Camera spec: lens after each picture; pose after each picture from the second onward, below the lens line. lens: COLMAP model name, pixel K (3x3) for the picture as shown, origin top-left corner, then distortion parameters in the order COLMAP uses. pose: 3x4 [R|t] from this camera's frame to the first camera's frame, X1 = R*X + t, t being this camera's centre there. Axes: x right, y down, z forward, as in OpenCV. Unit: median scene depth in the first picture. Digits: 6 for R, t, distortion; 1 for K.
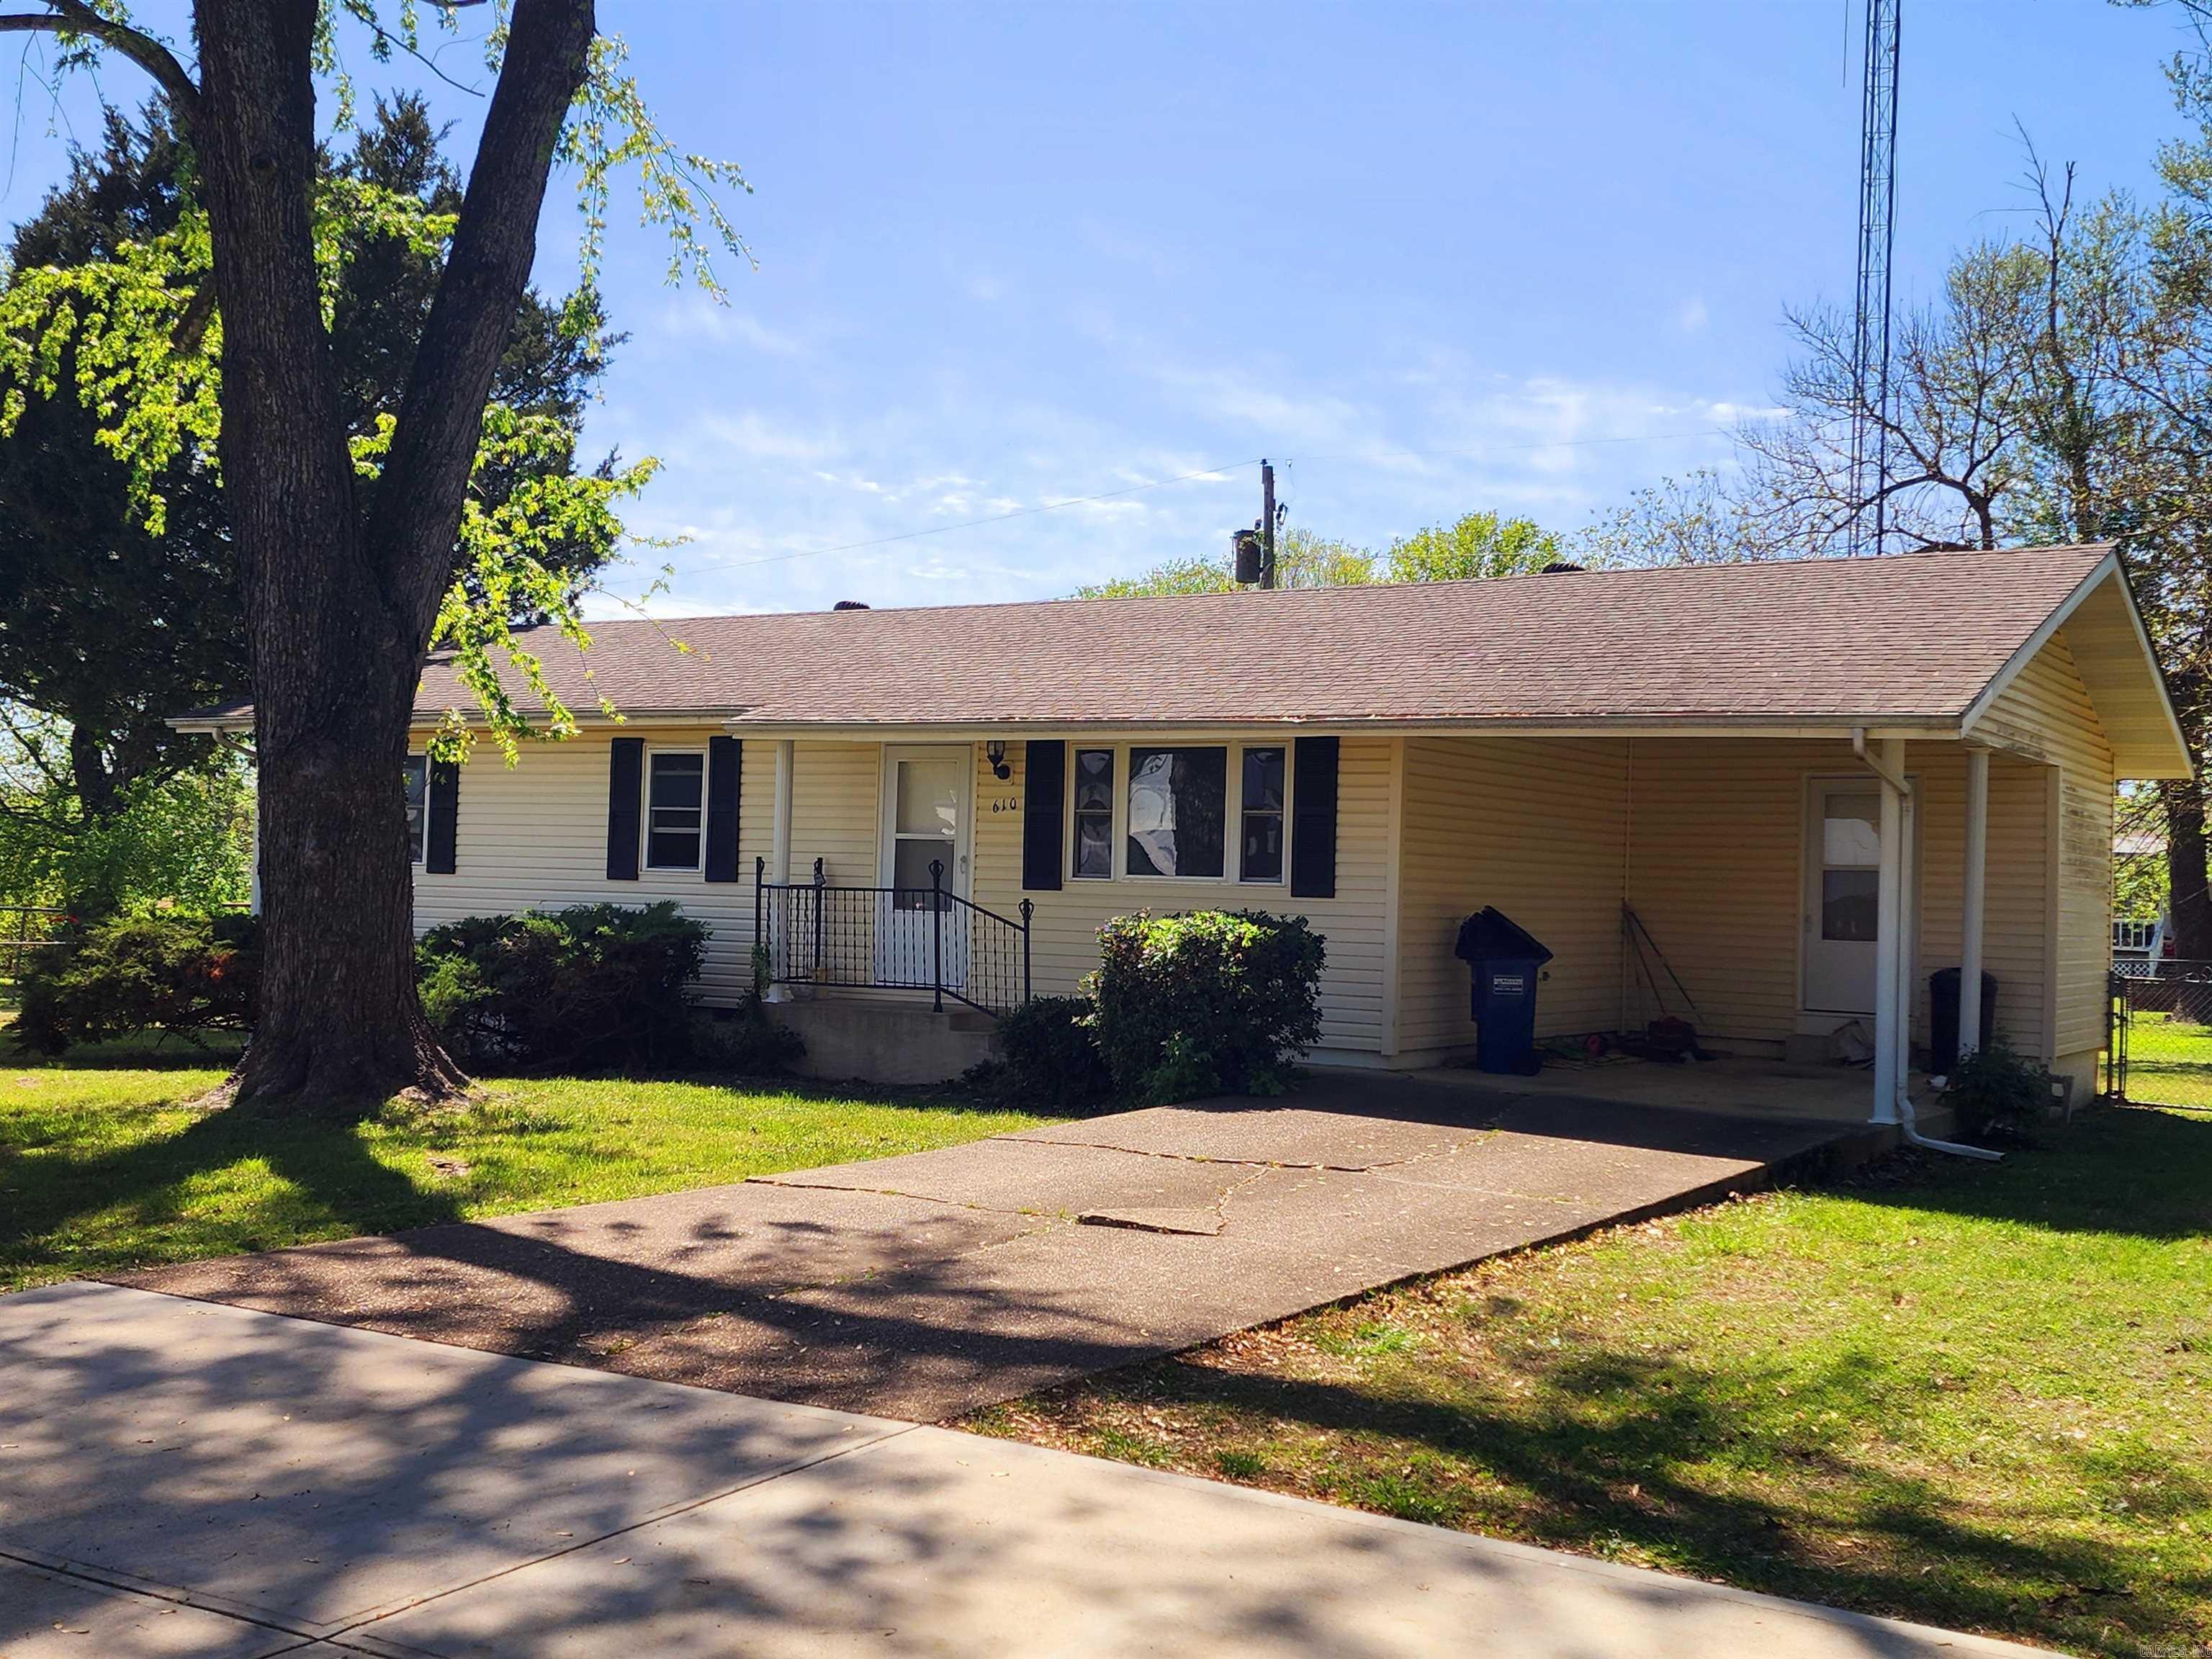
lens RADIAL K [[2364.3, 0, 1106.0], [0, 2364.3, 829.5], [0, 0, 1]] dist [0.144886, -0.302149]
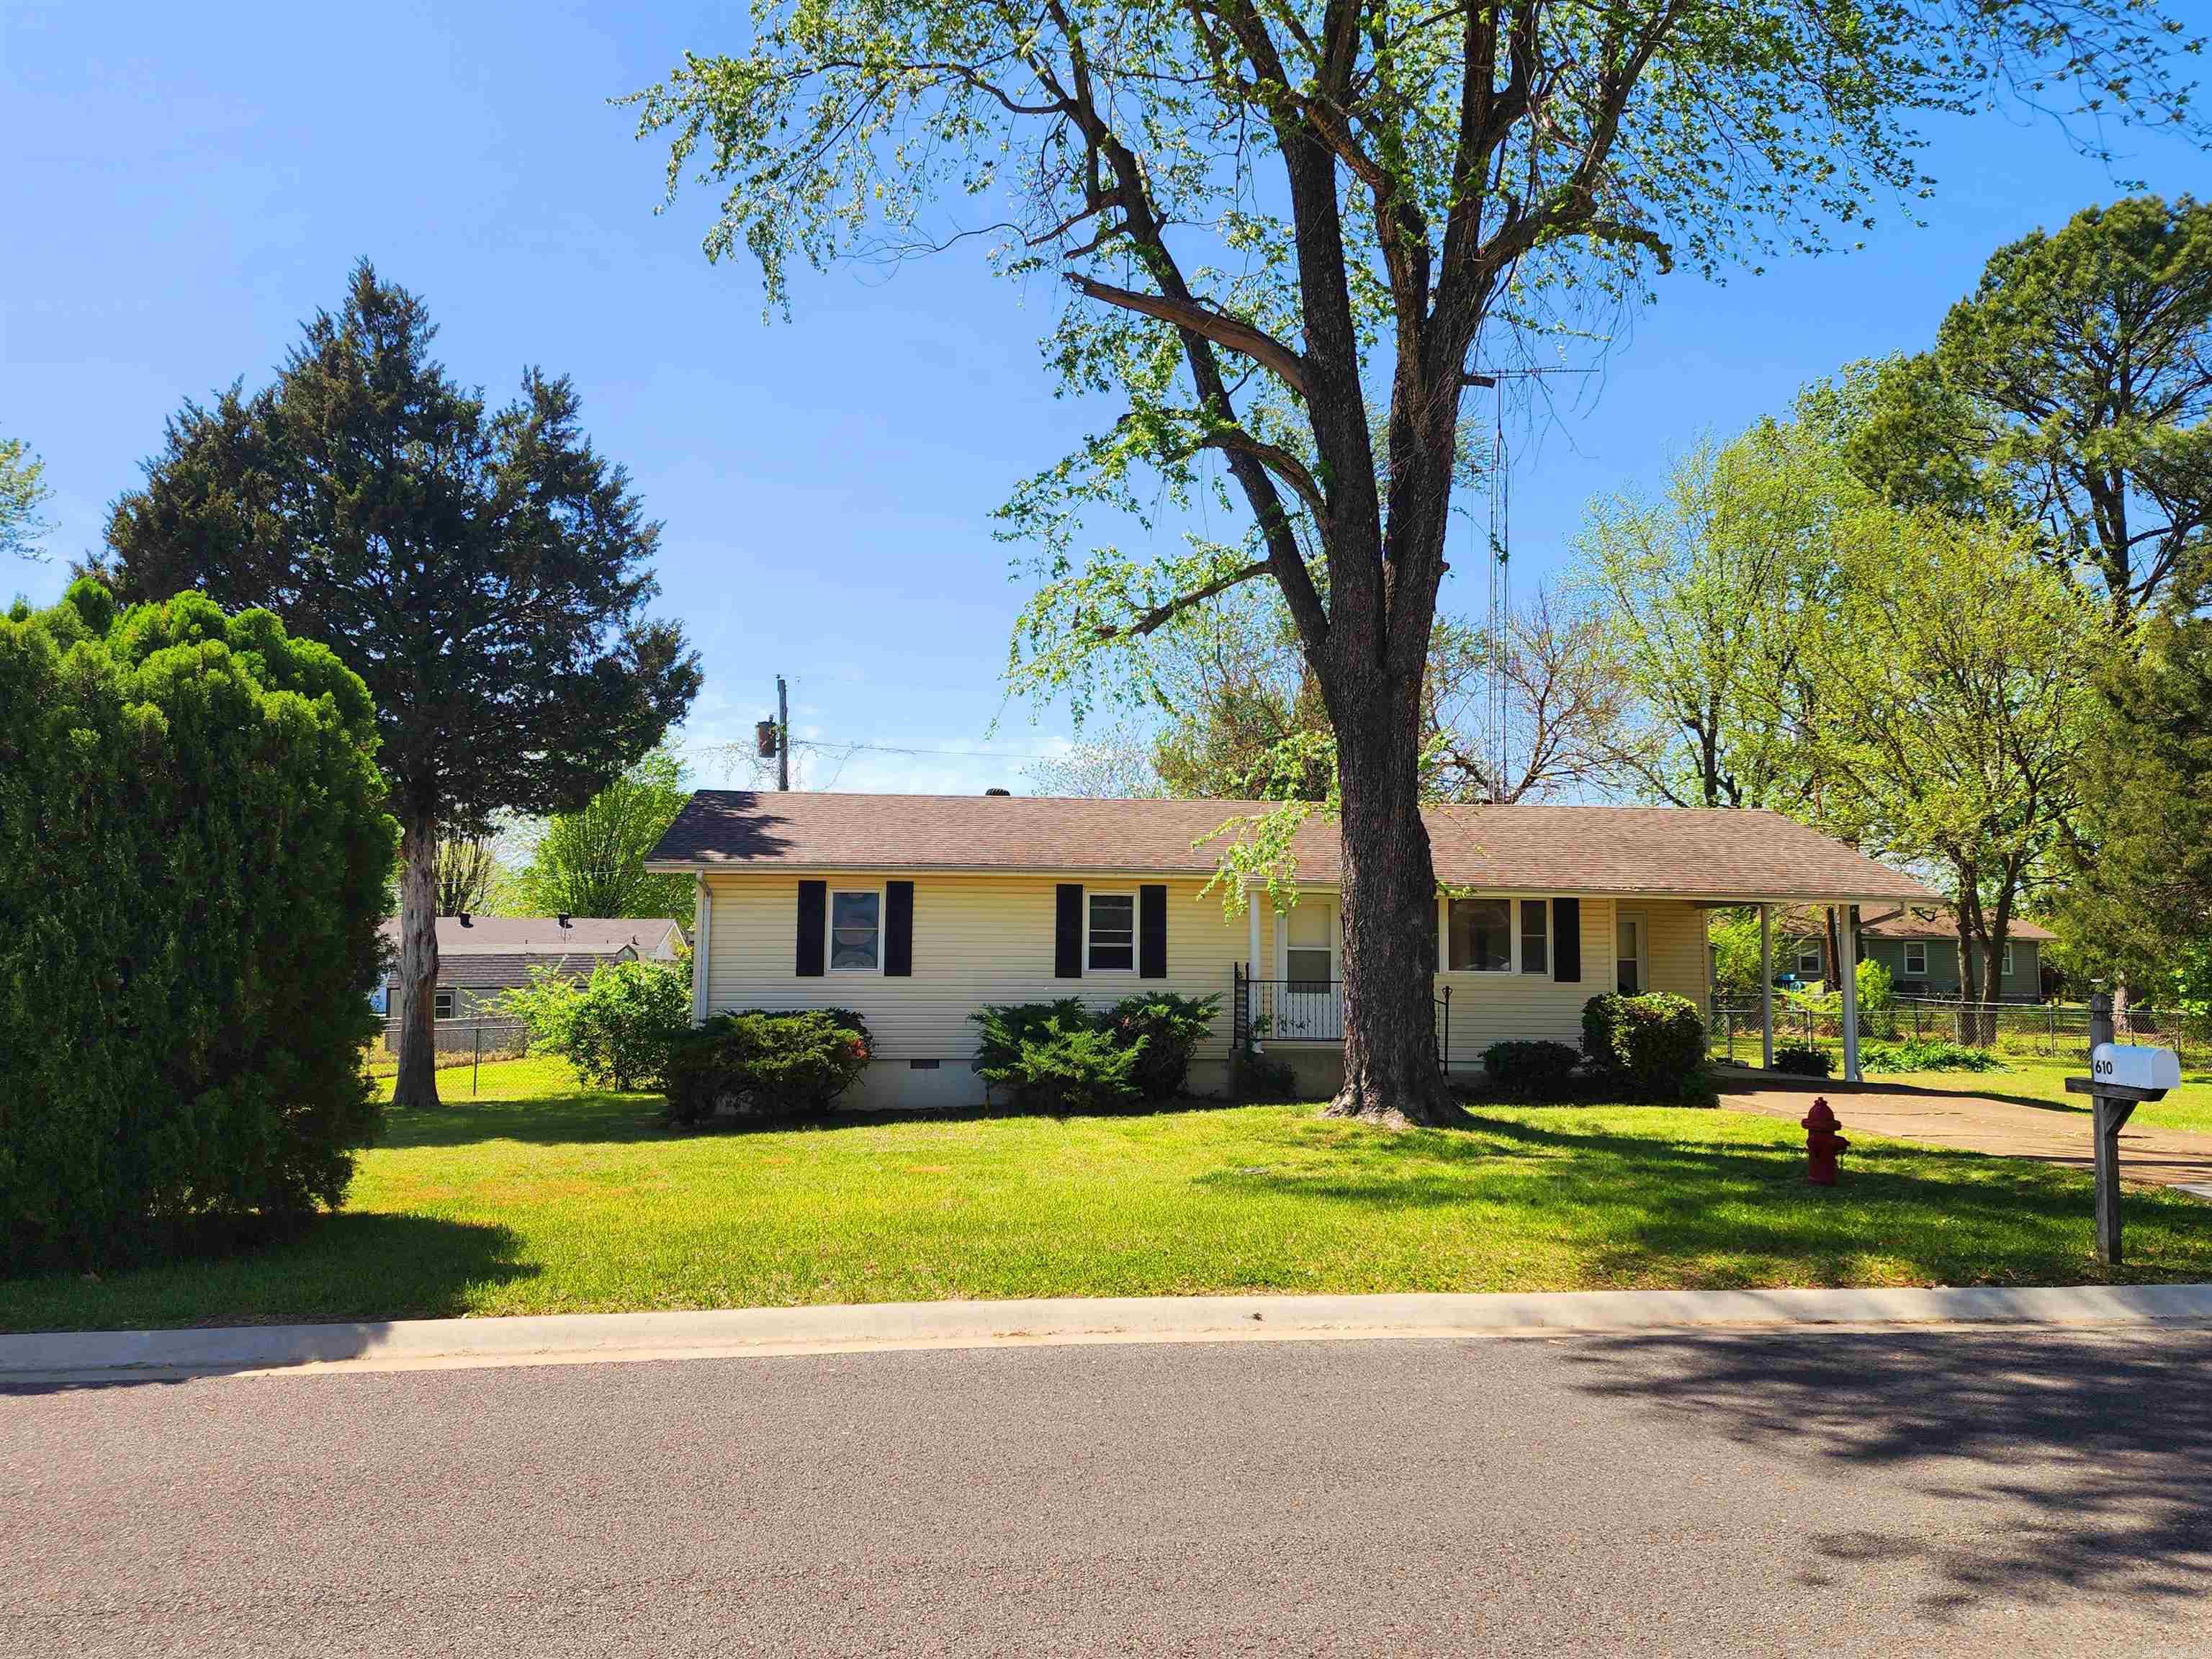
lens RADIAL K [[1585.7, 0, 1196.0], [0, 1585.7, 832.0], [0, 0, 1]] dist [0.163880, -0.001271]
pose [[0.810937, 0.032259, 0.584244, -0.818982], [-0.002754, 0.998678, -0.051320, -0.022556], [-0.585128, 0.040008, 0.809954, 0.128186]]
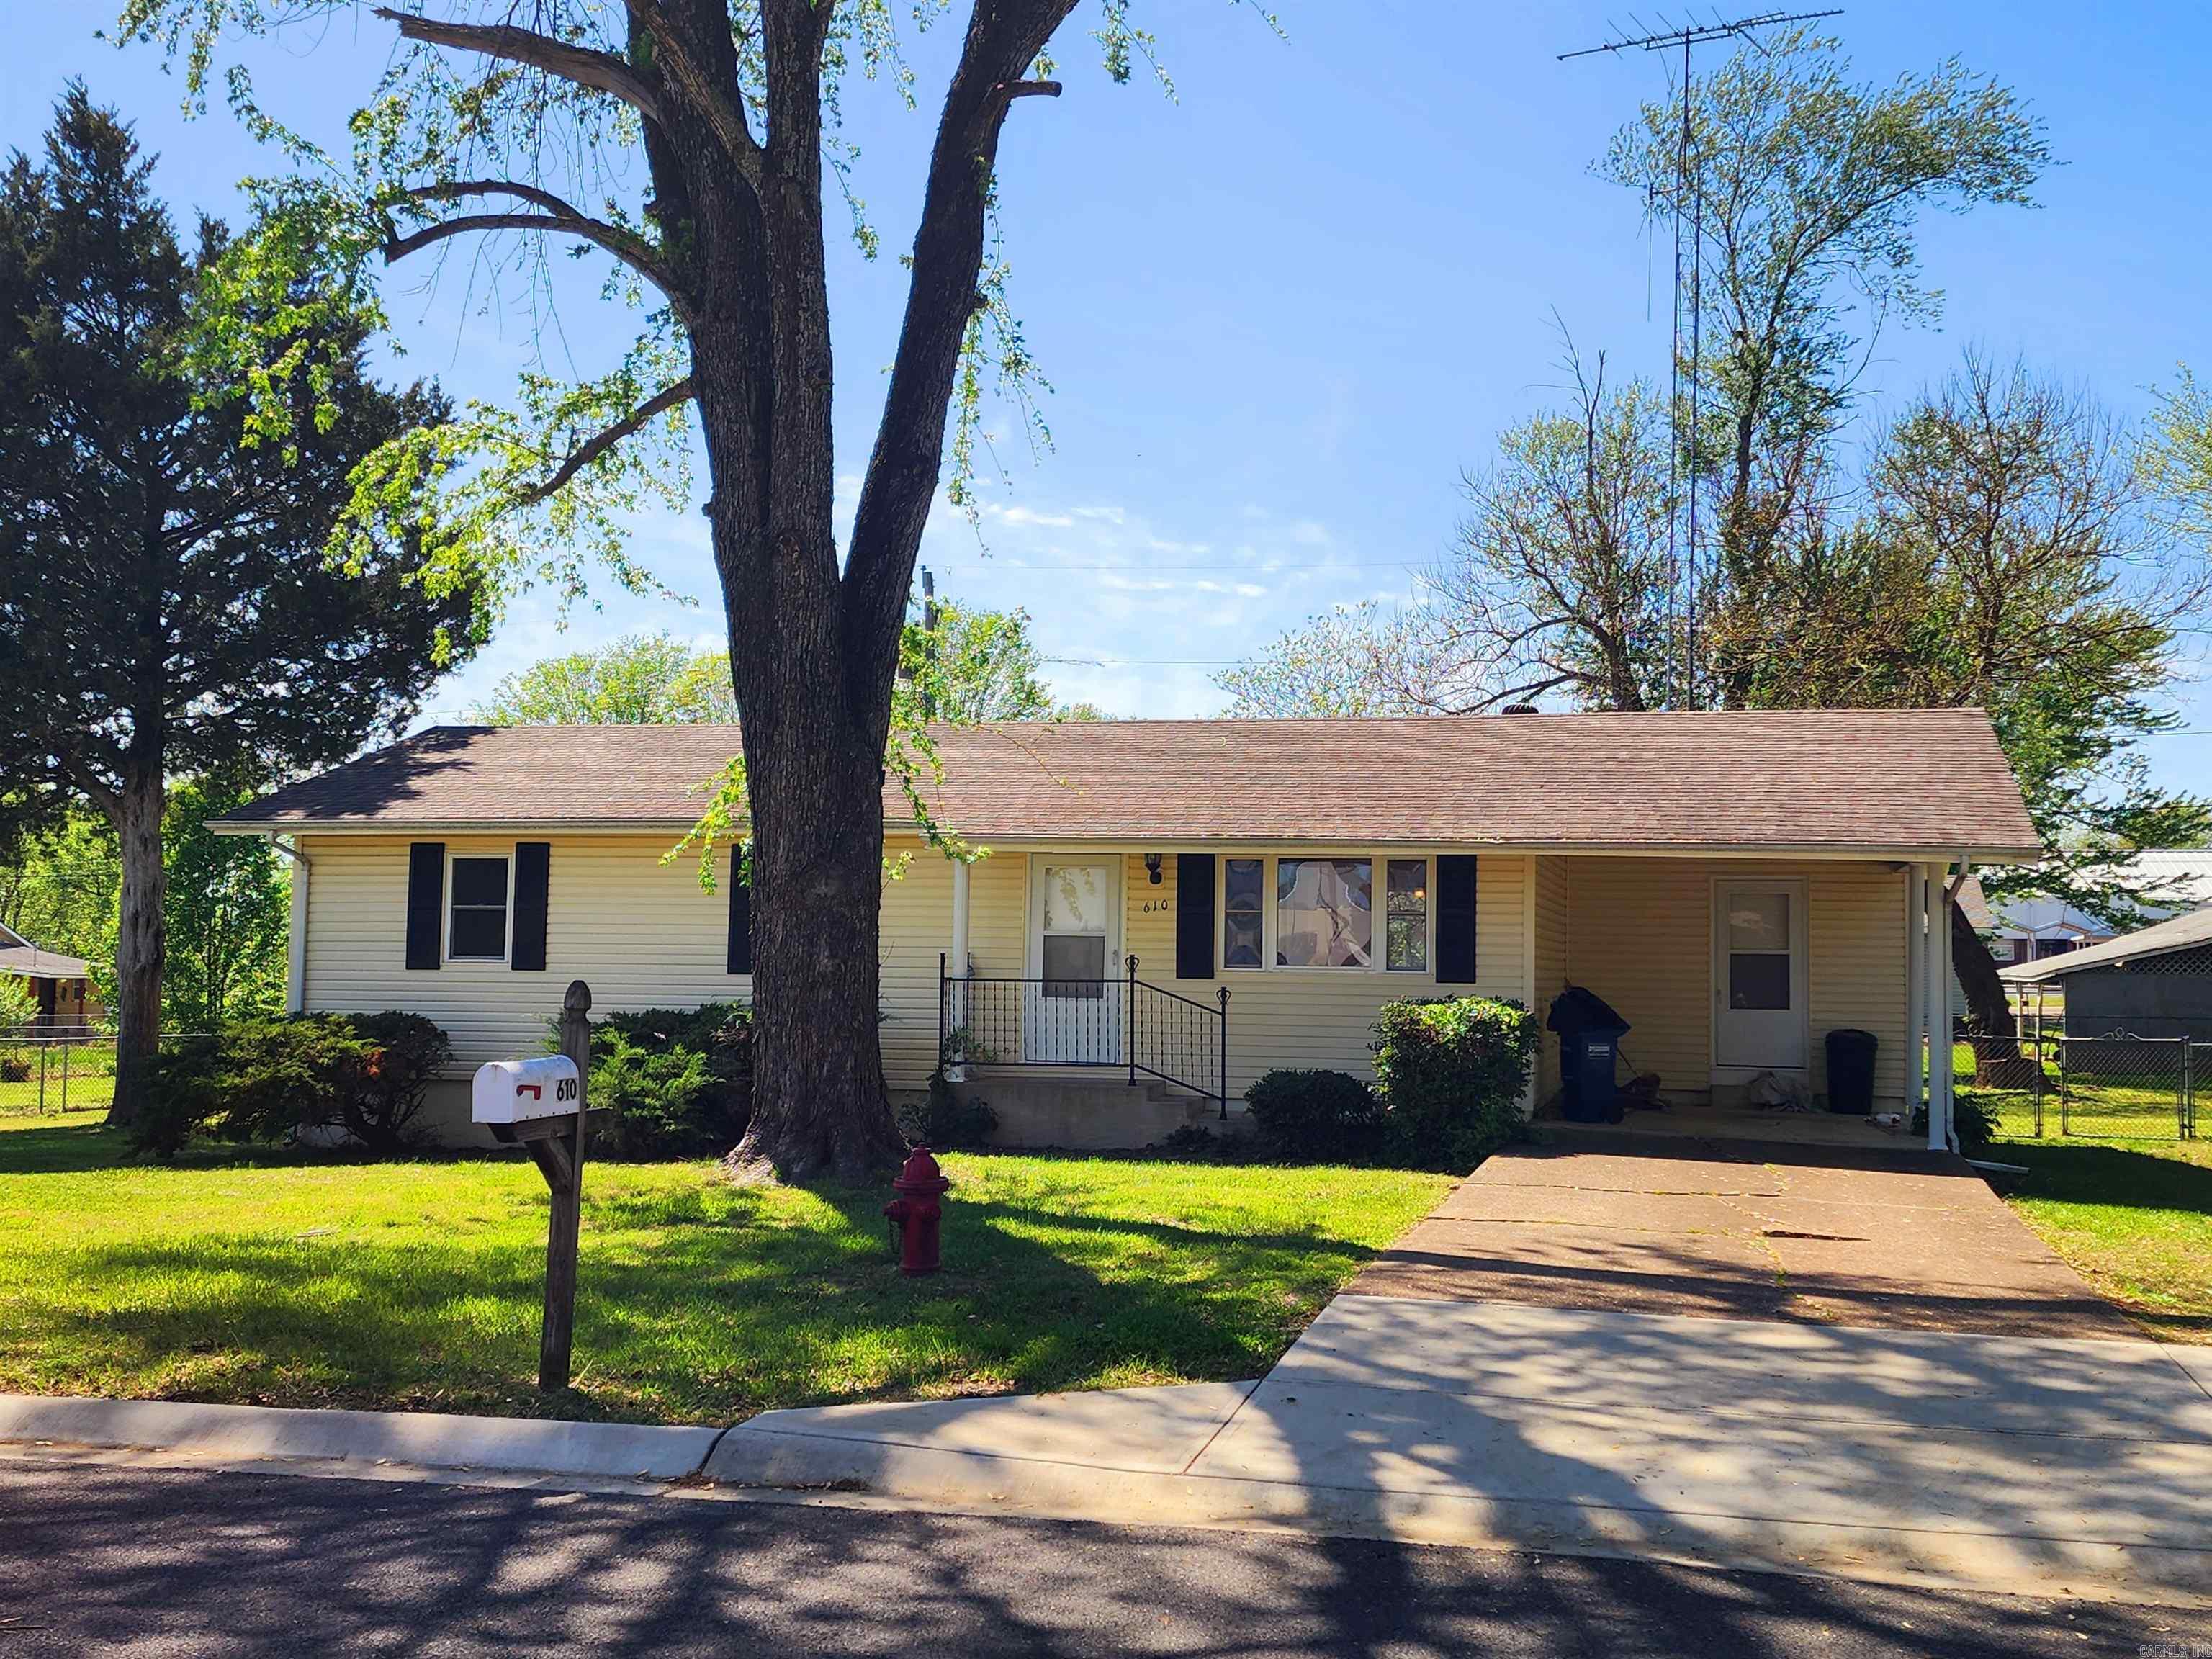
lens RADIAL K [[2364.3, 0, 1106.0], [0, 2364.3, 829.5], [0, 0, 1]] dist [0.144886, -0.302149]
pose [[0.951757, 0.003942, 0.306827, -0.421537], [0.004620, 0.999620, -0.027174, -0.016753], [-0.306818, 0.027281, 0.951377, -0.103779]]
